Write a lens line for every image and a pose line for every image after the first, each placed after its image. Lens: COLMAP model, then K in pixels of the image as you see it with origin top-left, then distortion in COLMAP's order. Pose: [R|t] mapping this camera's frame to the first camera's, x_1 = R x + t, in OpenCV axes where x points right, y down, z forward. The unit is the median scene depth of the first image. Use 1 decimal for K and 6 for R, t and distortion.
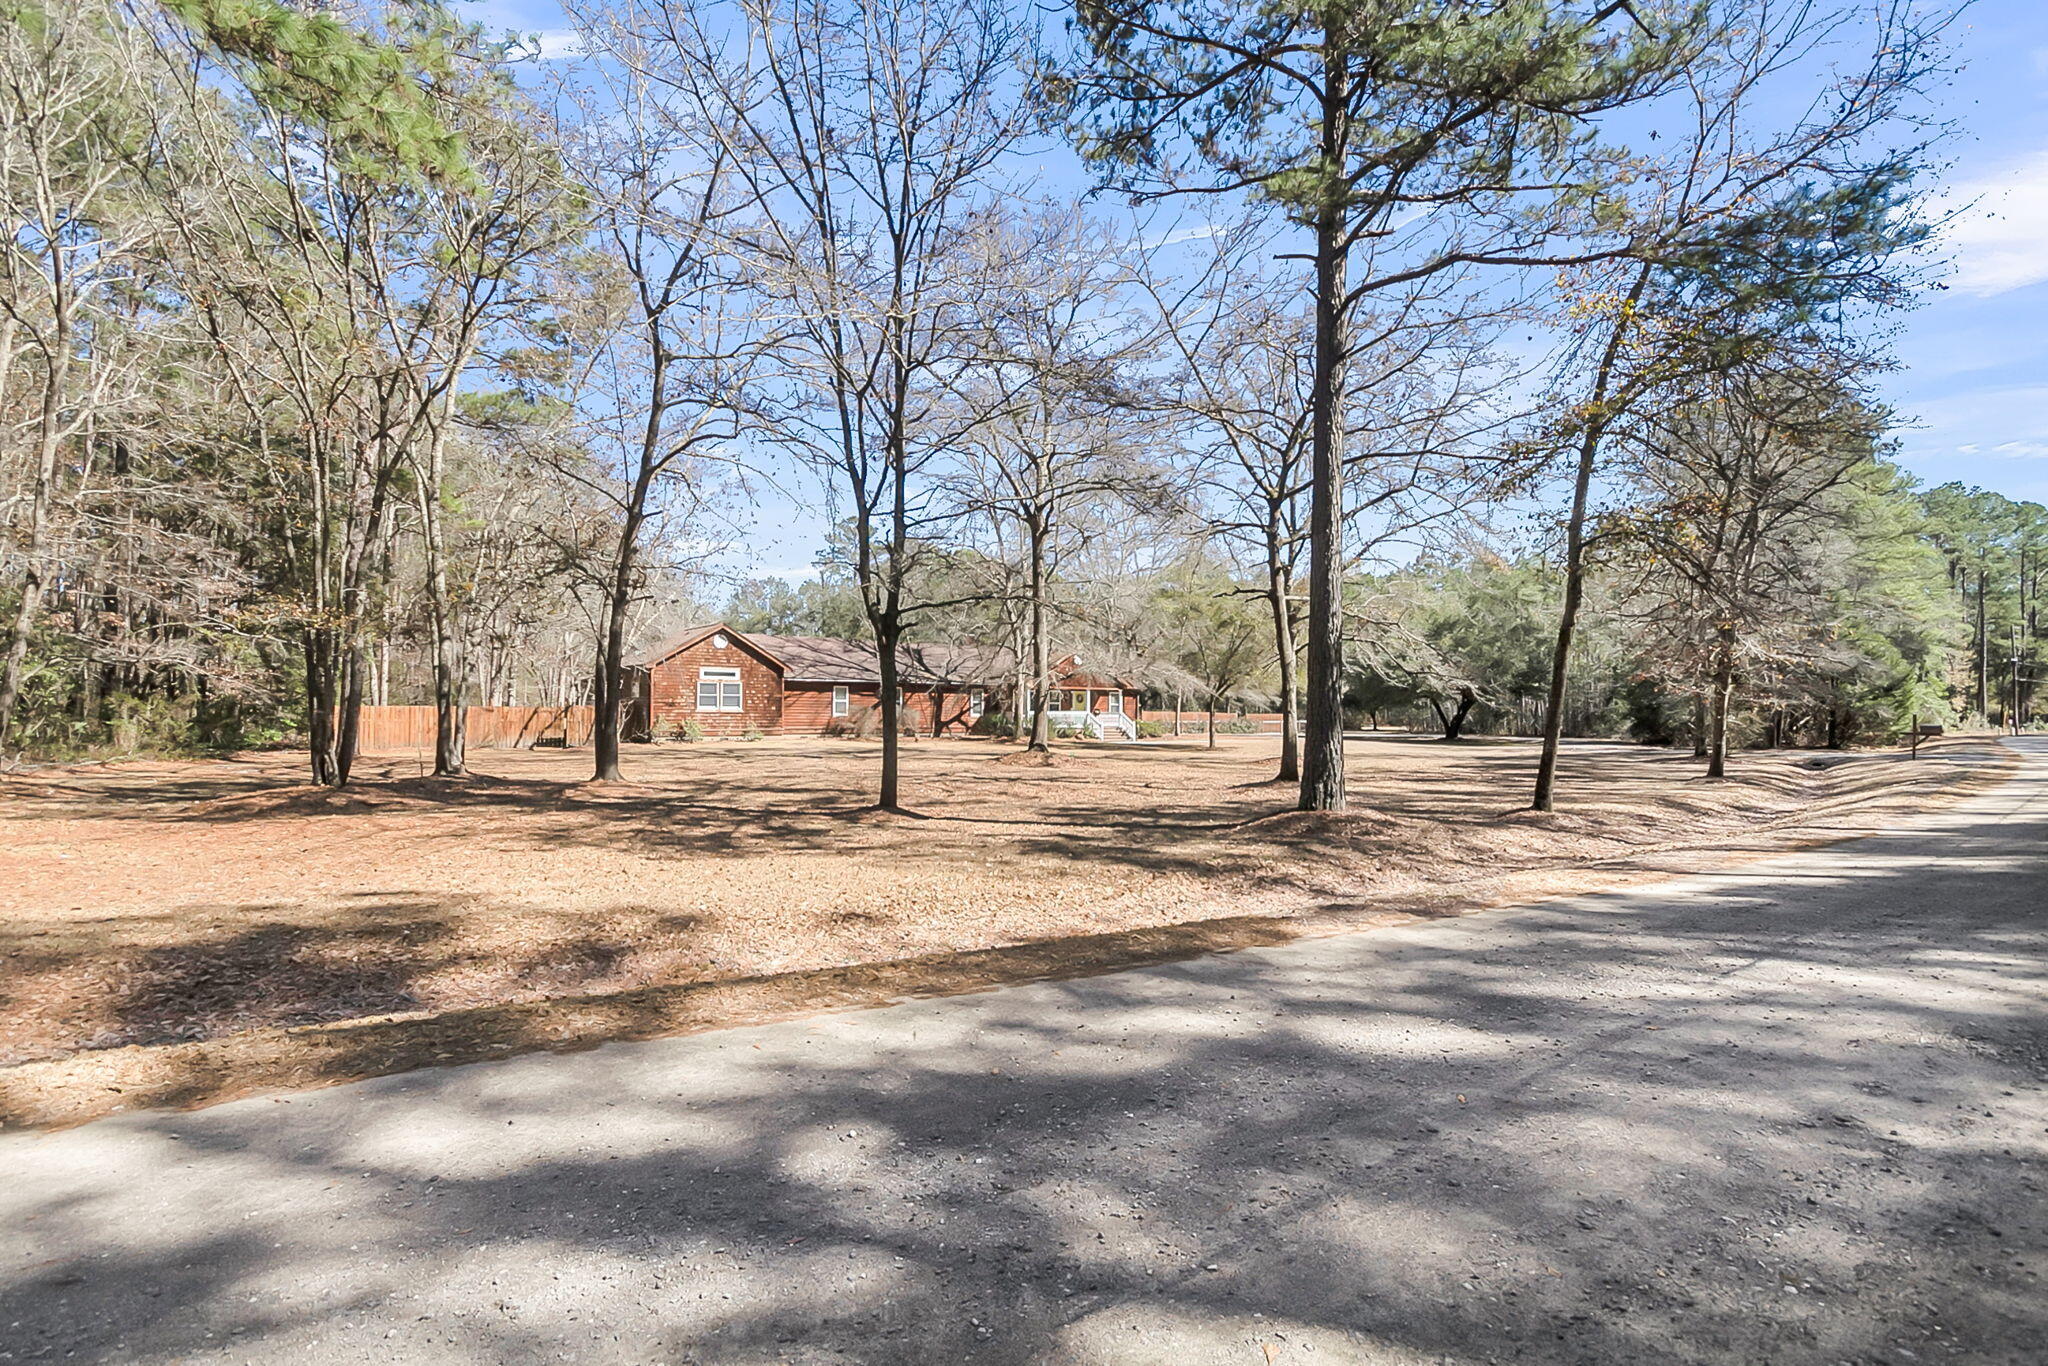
lens RADIAL K [[990.7, 0, 1024.0], [0, 990.7, 683.0], [0, 0, 1]] dist [0.000018, 0.000050]
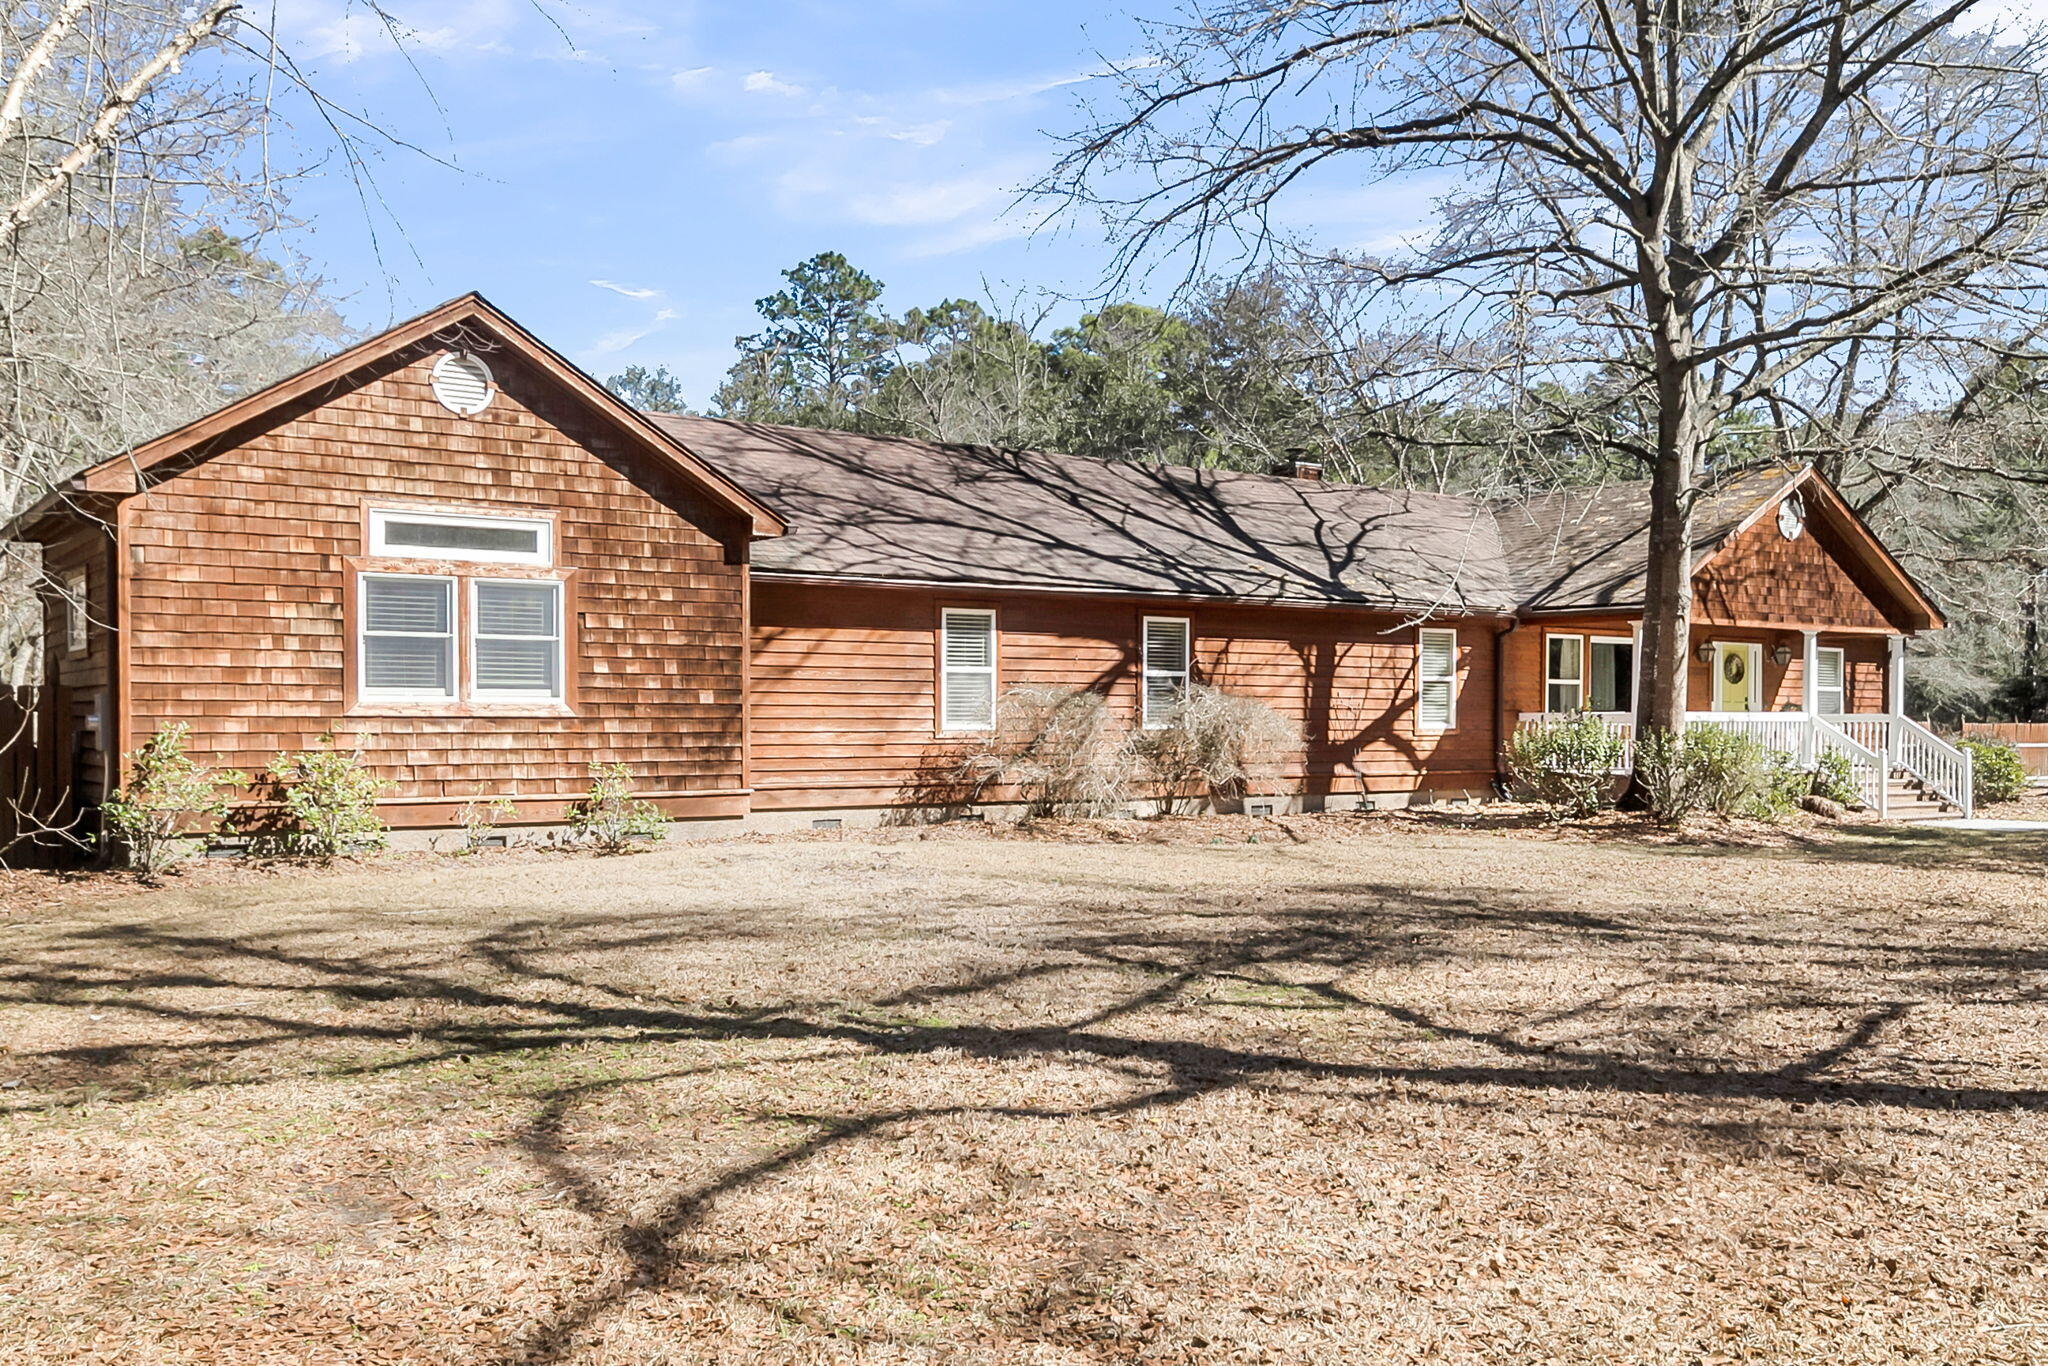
lens RADIAL K [[1807.7, 0, 1009.0], [0, 1807.7, 734.0], [0, 0, 1]] dist [-0.000469, -0.005659]
pose [[0.998794, 0.000994, -0.049090, -0.164267], [0.001061, 0.999125, 0.041818, 0.016656], [0.049088, -0.041819, 0.997919, 0.593783]]
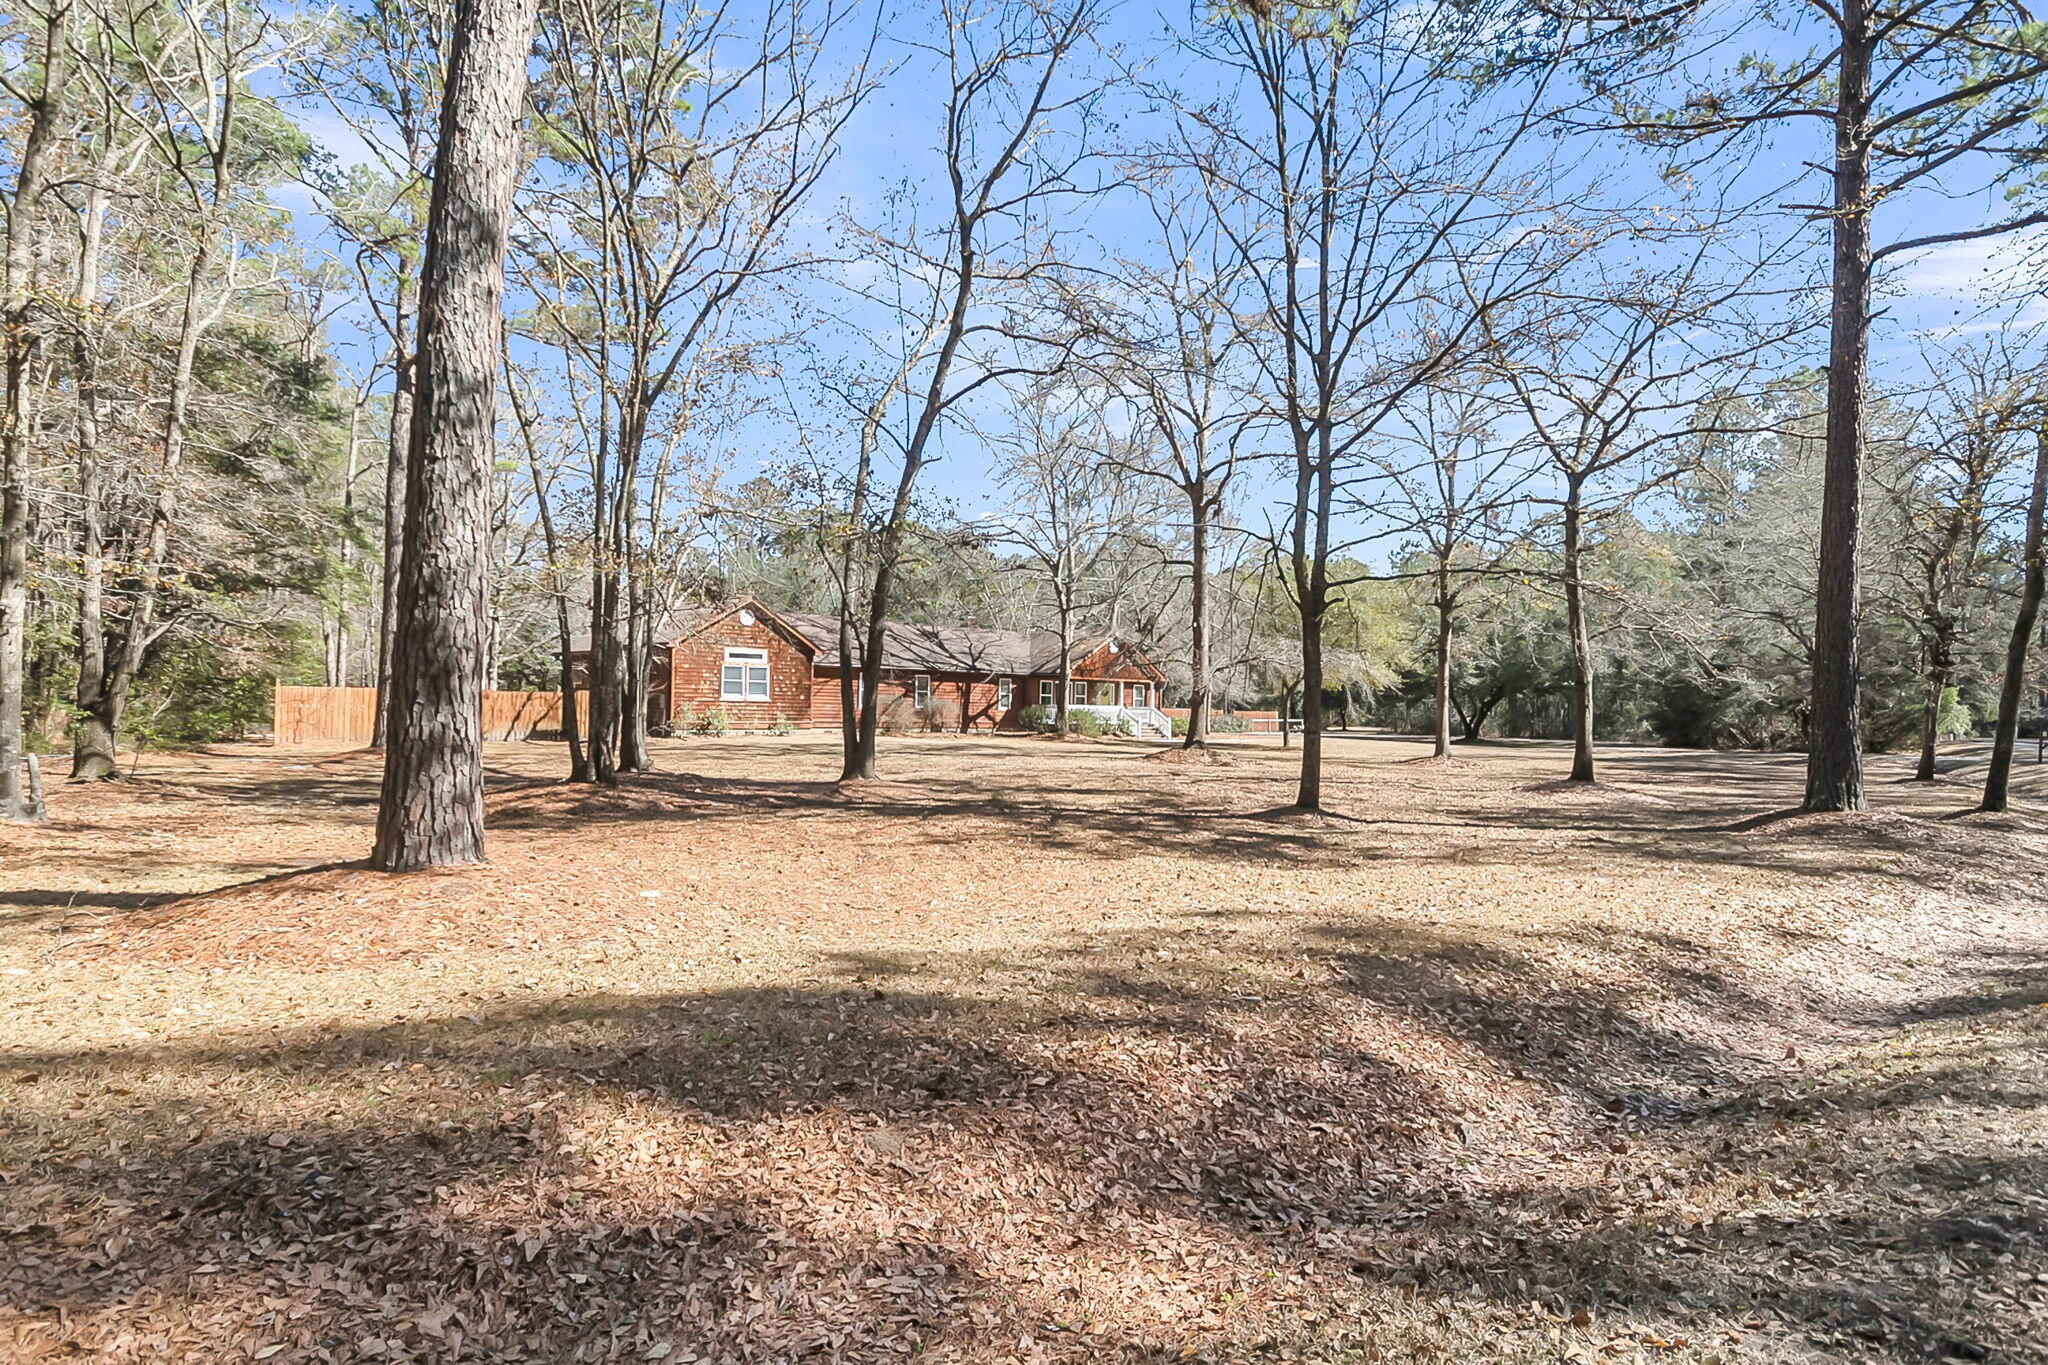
lens RADIAL K [[1117.4, 0, 1037.4], [0, 1117.4, 702.2], [0, 0, 1]] dist [0.000659, 0.000090]
pose [[0.988234, 0.012595, 0.152428, -0.199659], [-0.016223, 0.999613, 0.022586, 0.004624], [-0.152085, -0.024793, 0.988056, 0.024216]]
